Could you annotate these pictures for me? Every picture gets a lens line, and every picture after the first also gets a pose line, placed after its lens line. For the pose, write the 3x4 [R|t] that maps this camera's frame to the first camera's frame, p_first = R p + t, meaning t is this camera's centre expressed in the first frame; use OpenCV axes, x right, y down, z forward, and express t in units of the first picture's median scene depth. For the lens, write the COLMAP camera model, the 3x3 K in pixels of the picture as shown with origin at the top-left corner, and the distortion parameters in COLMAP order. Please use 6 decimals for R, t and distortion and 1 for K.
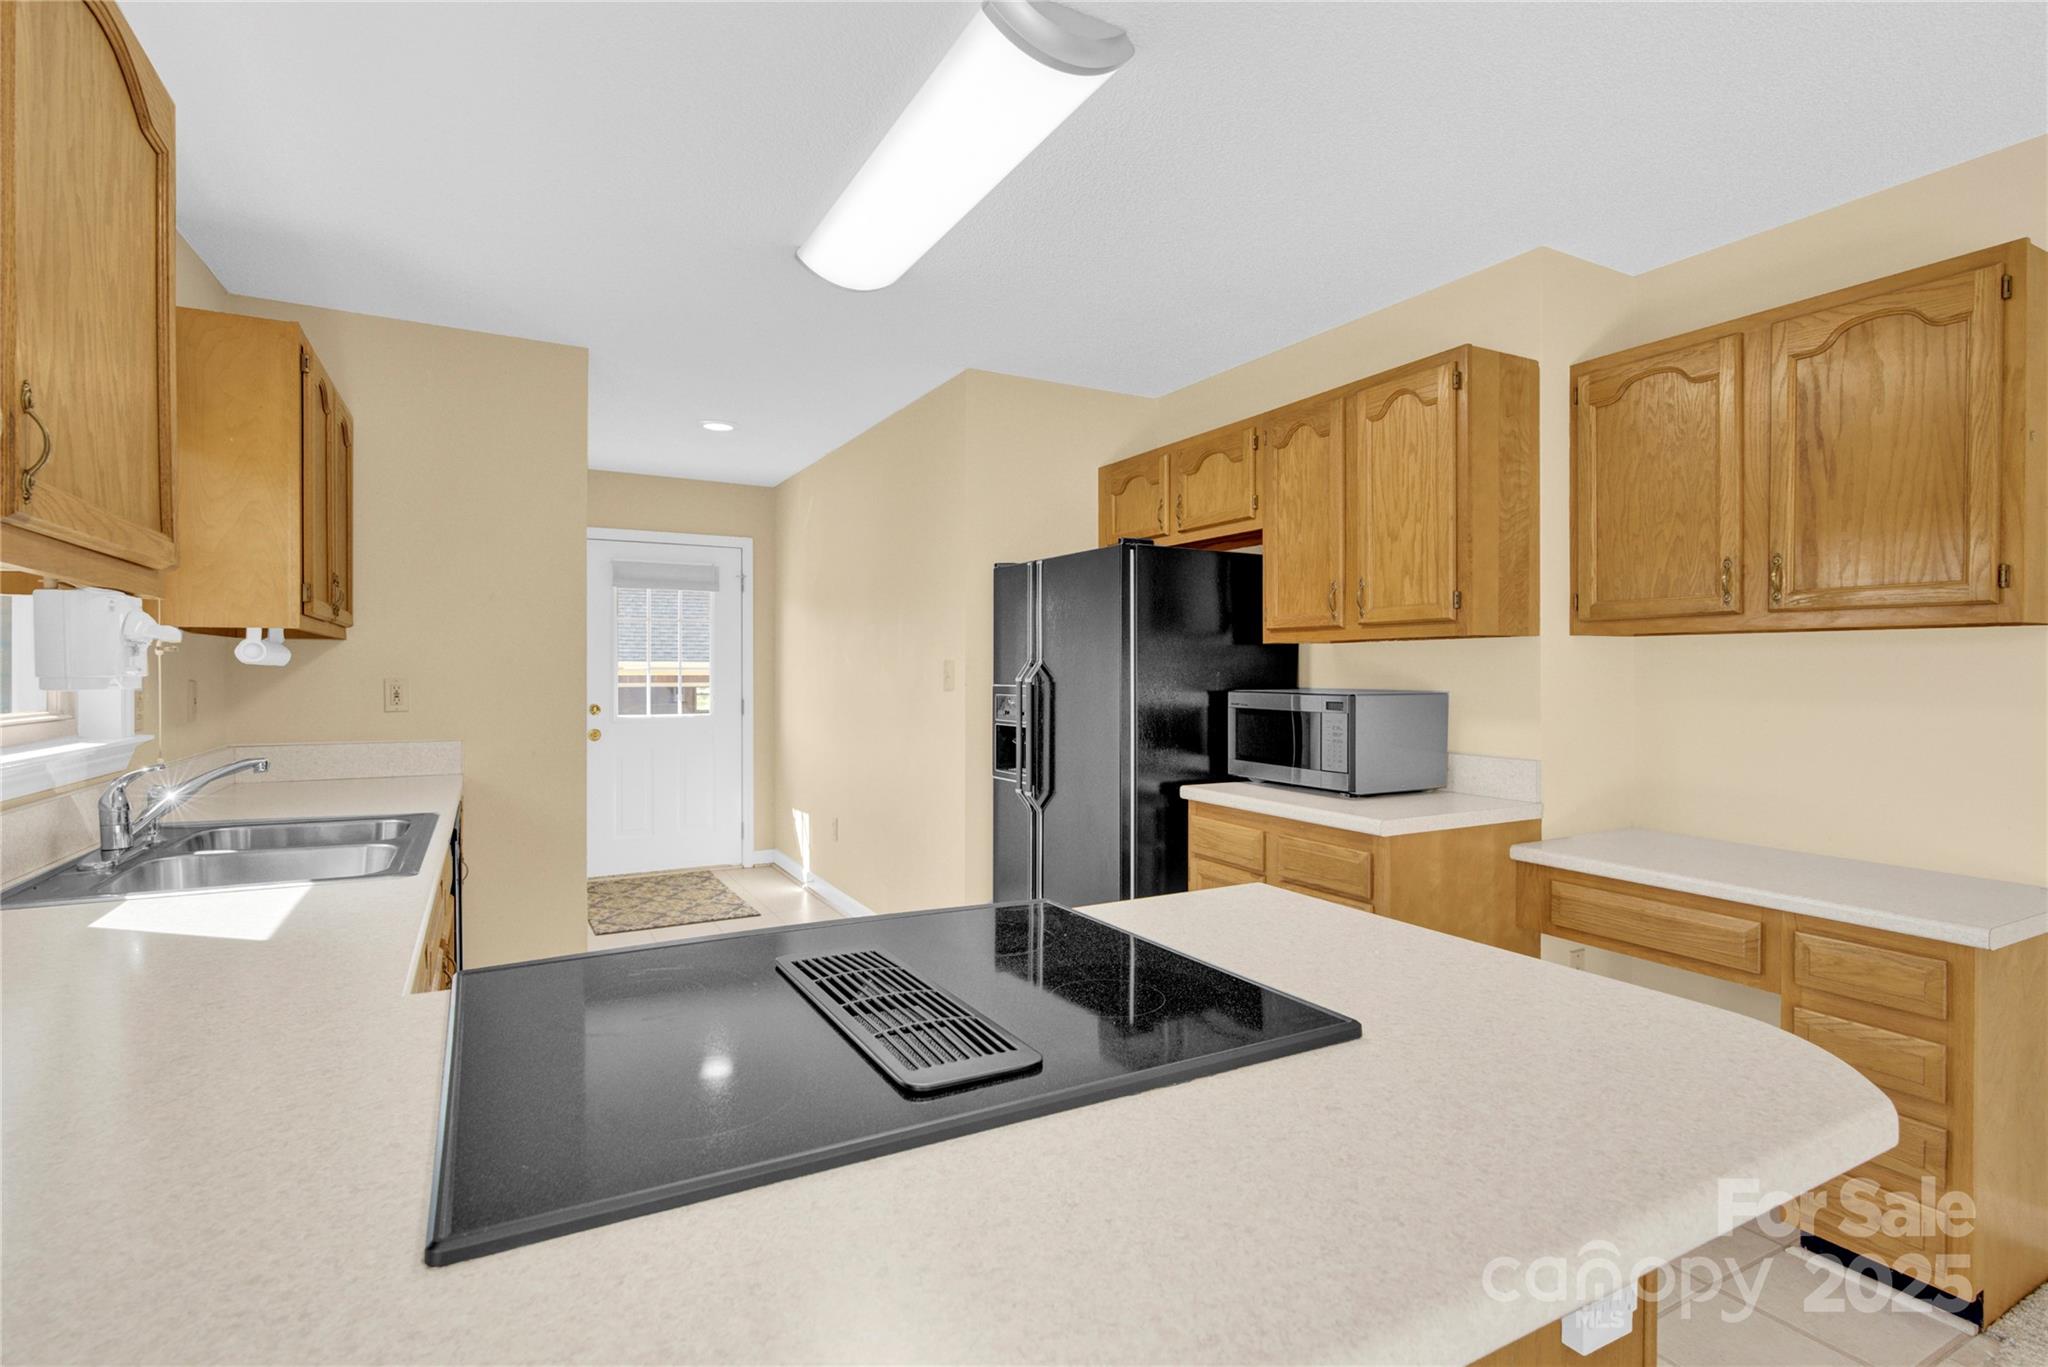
lens RADIAL K [[945.2, 0, 1002.3], [0, 945.2, 671.8], [0, 0, 1]] dist [-0.001394, 0.001456]
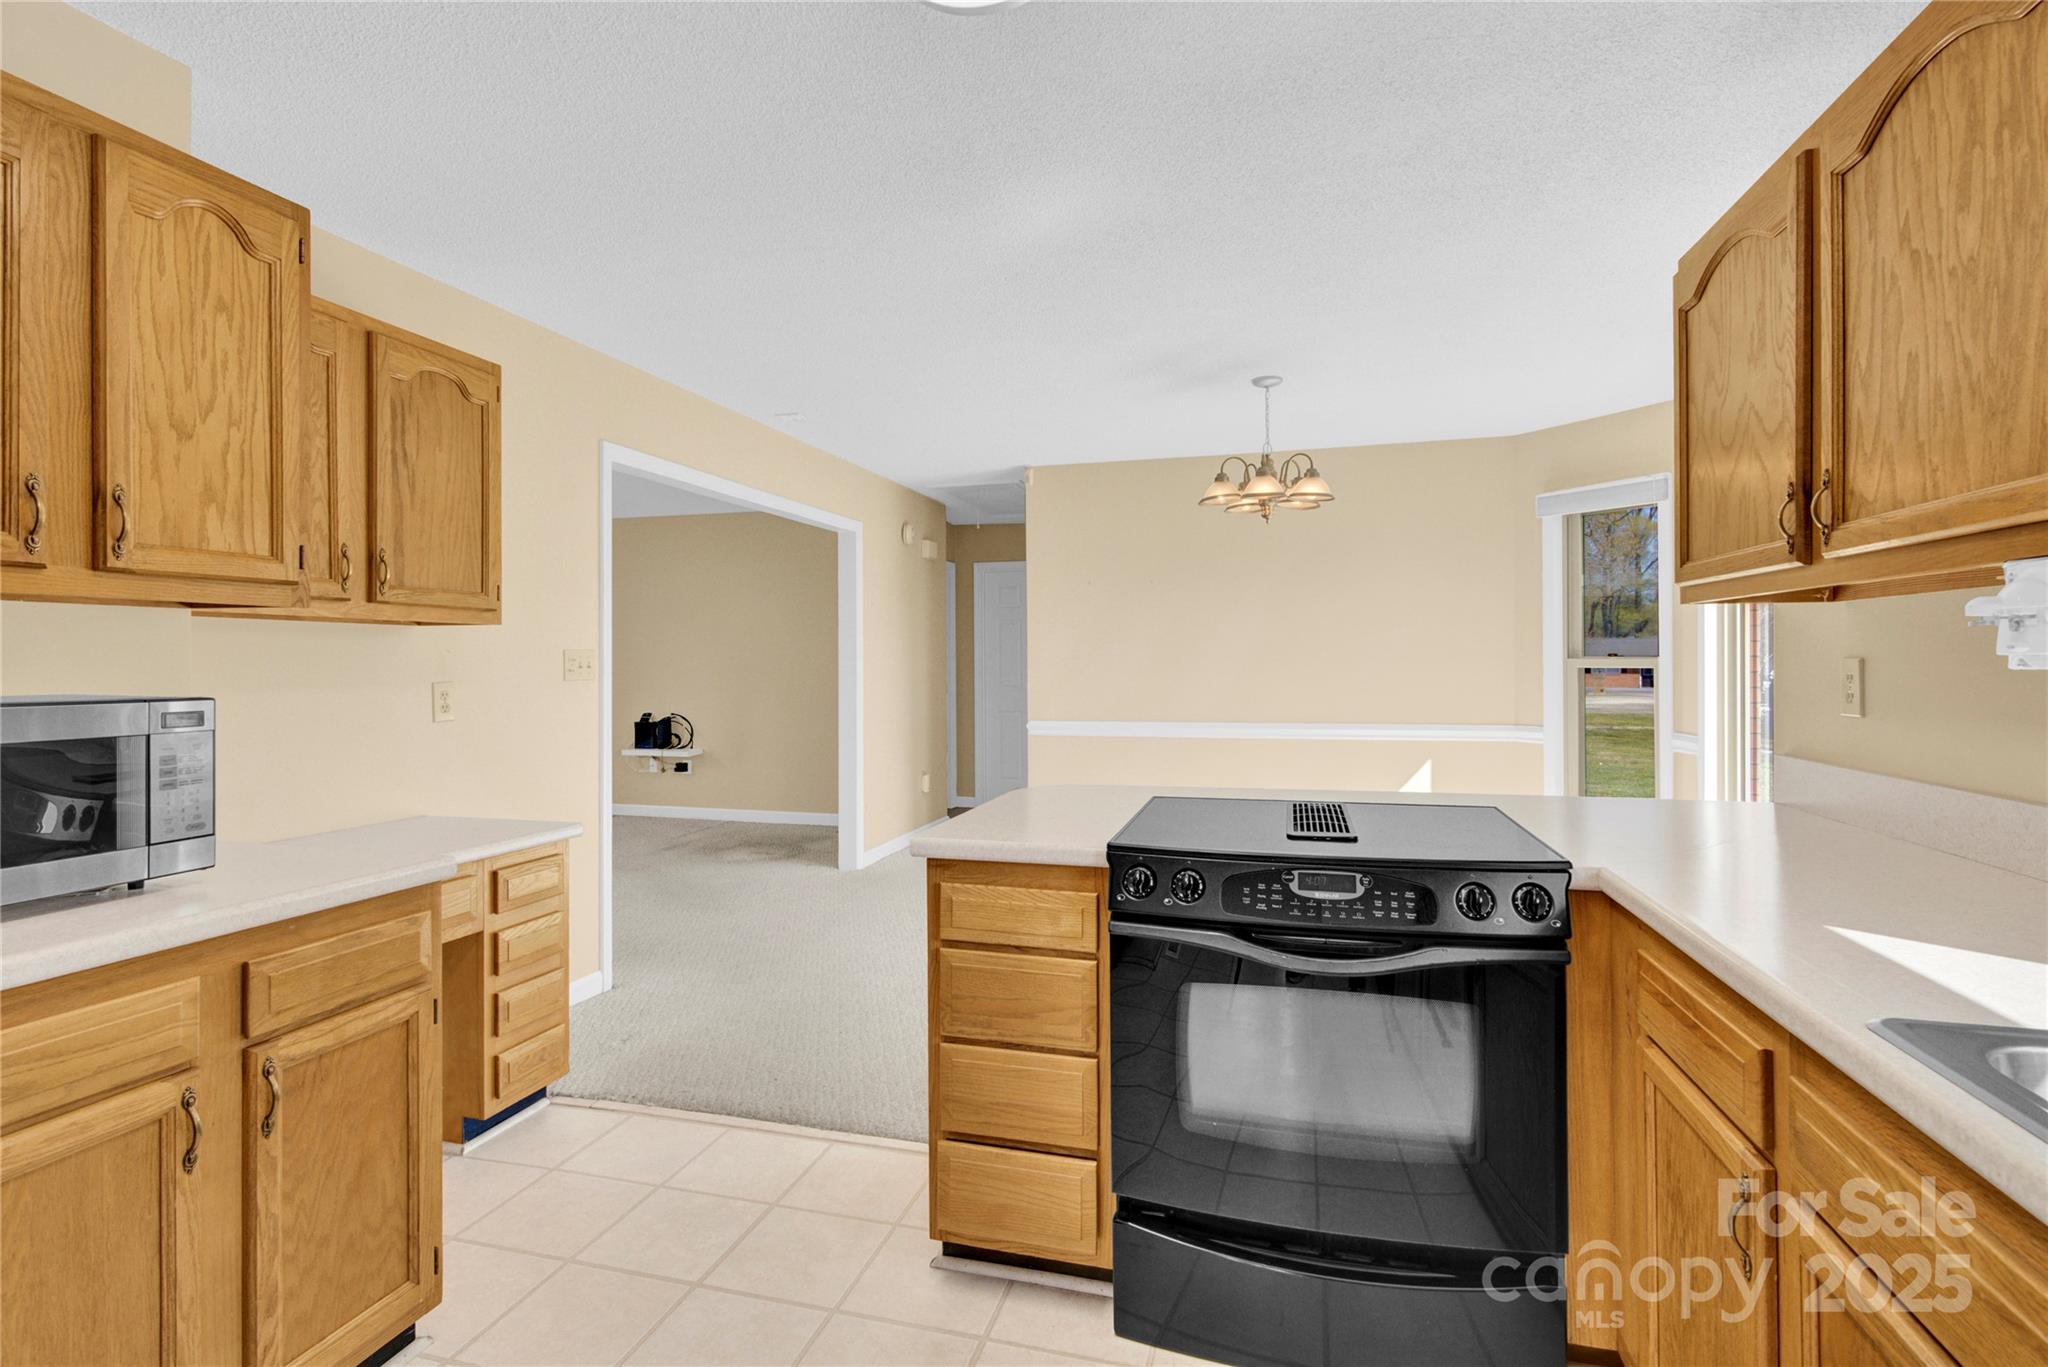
lens RADIAL K [[945.2, 0, 1043.4], [0, 945.2, 656.4], [0, 0, 1]] dist [-0.001394, 0.001456]
pose [[-0.722226, 0.003146, 0.691650, -0.402304], [-0.001100, 0.999983, -0.005698, 0.002185], [-0.691656, -0.004876, -0.722211, 1.075046]]
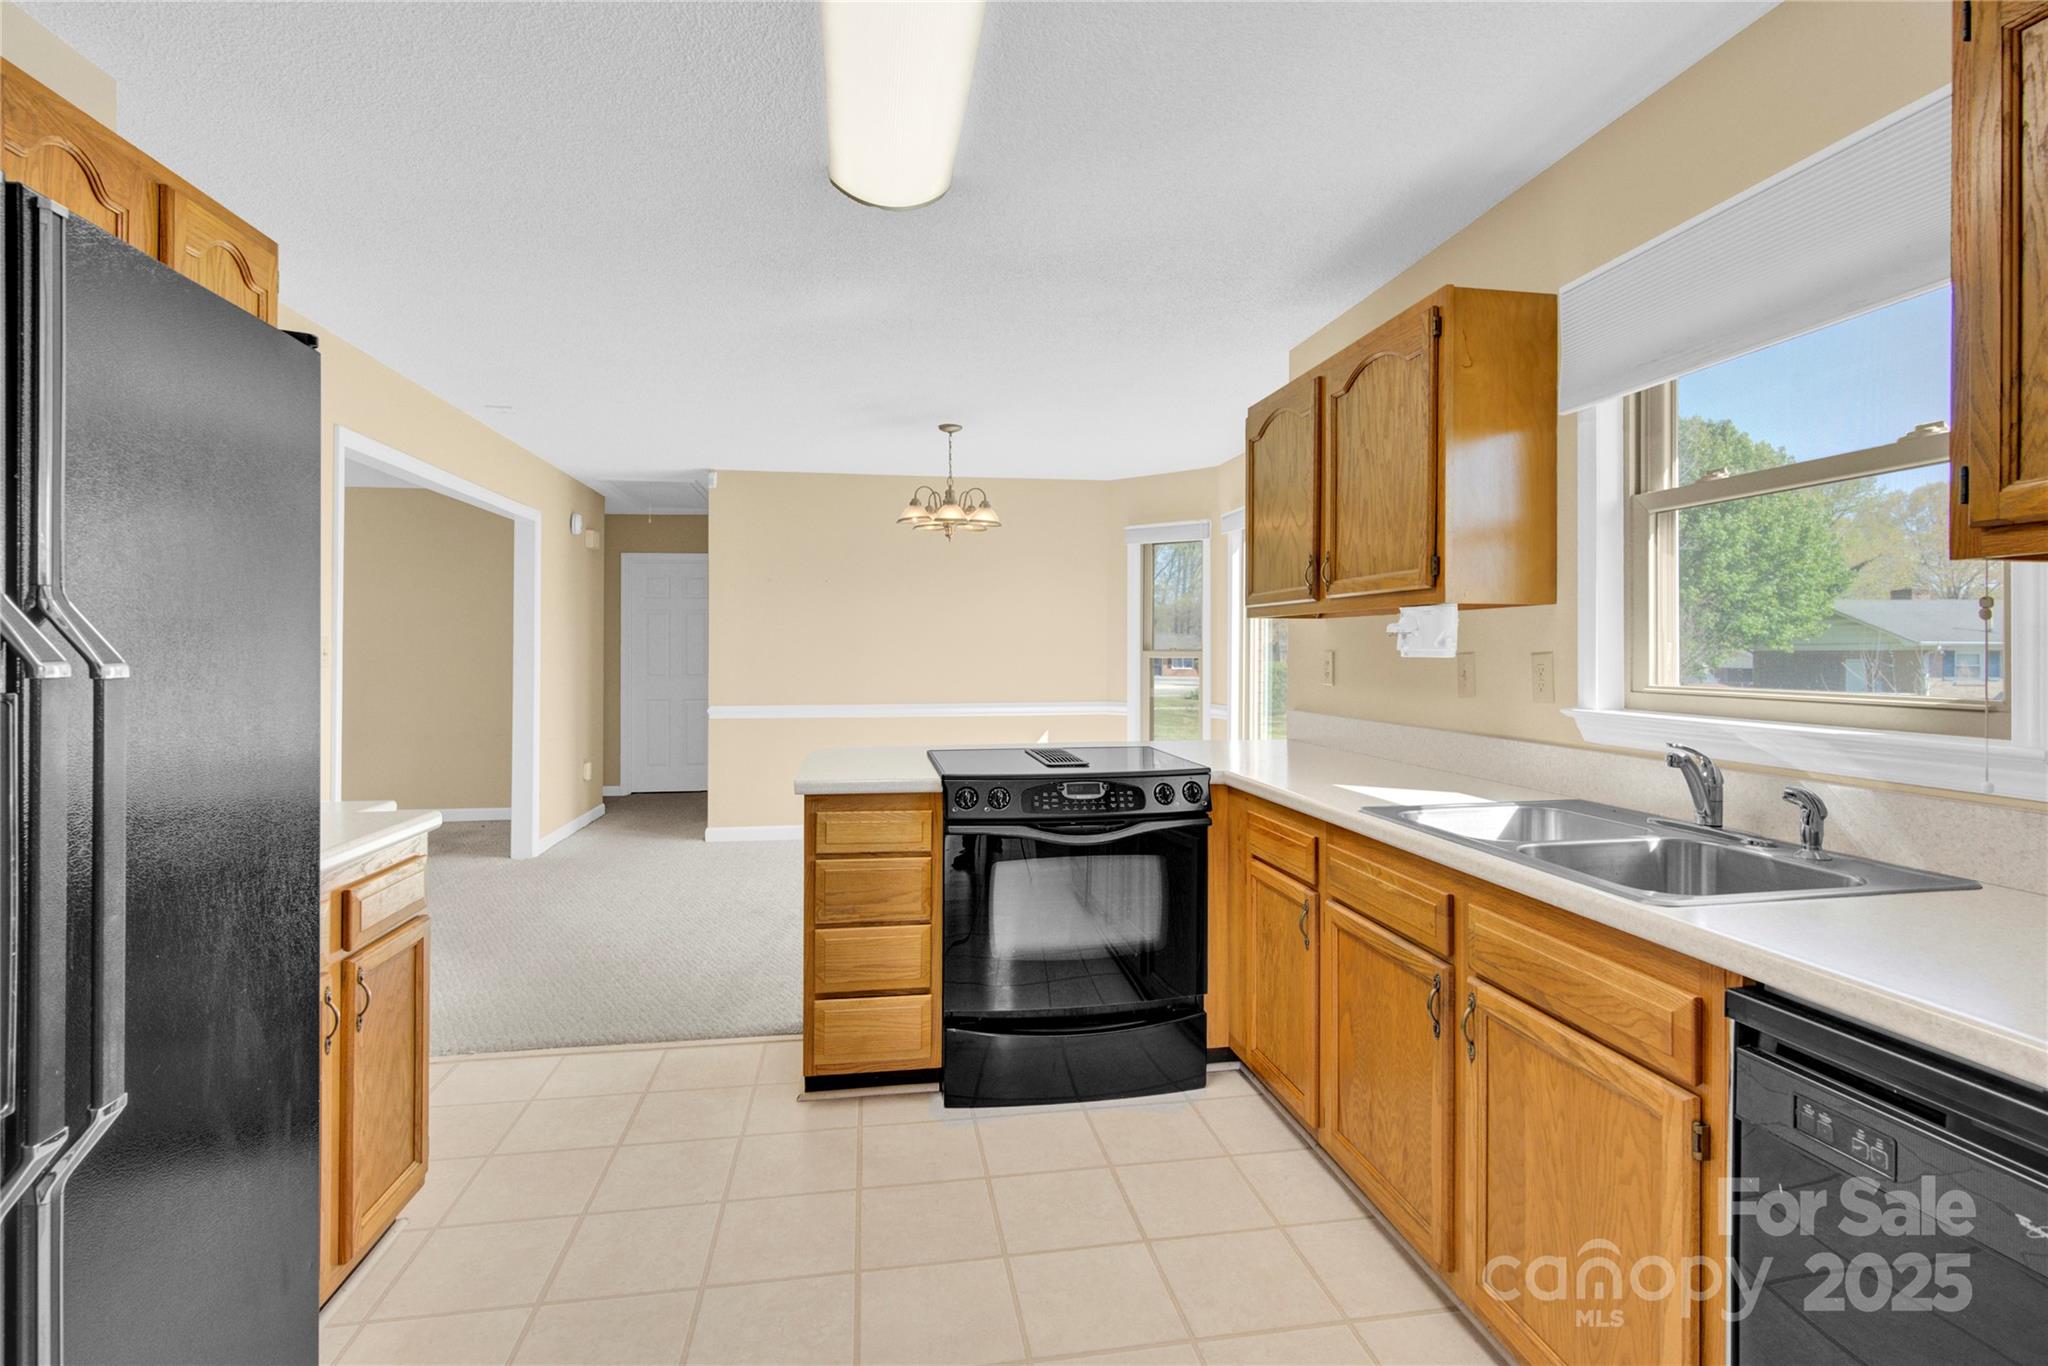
lens RADIAL K [[945.2, 0, 1027.7], [0, 945.2, 648.9], [0, 0, 1]] dist [-0.001394, 0.001456]
pose [[-0.947097, -0.003484, 0.320928, -0.372223], [-0.005573, 0.999969, -0.005591, 0.004515], [-0.320899, -0.007083, -0.947087, 1.457510]]
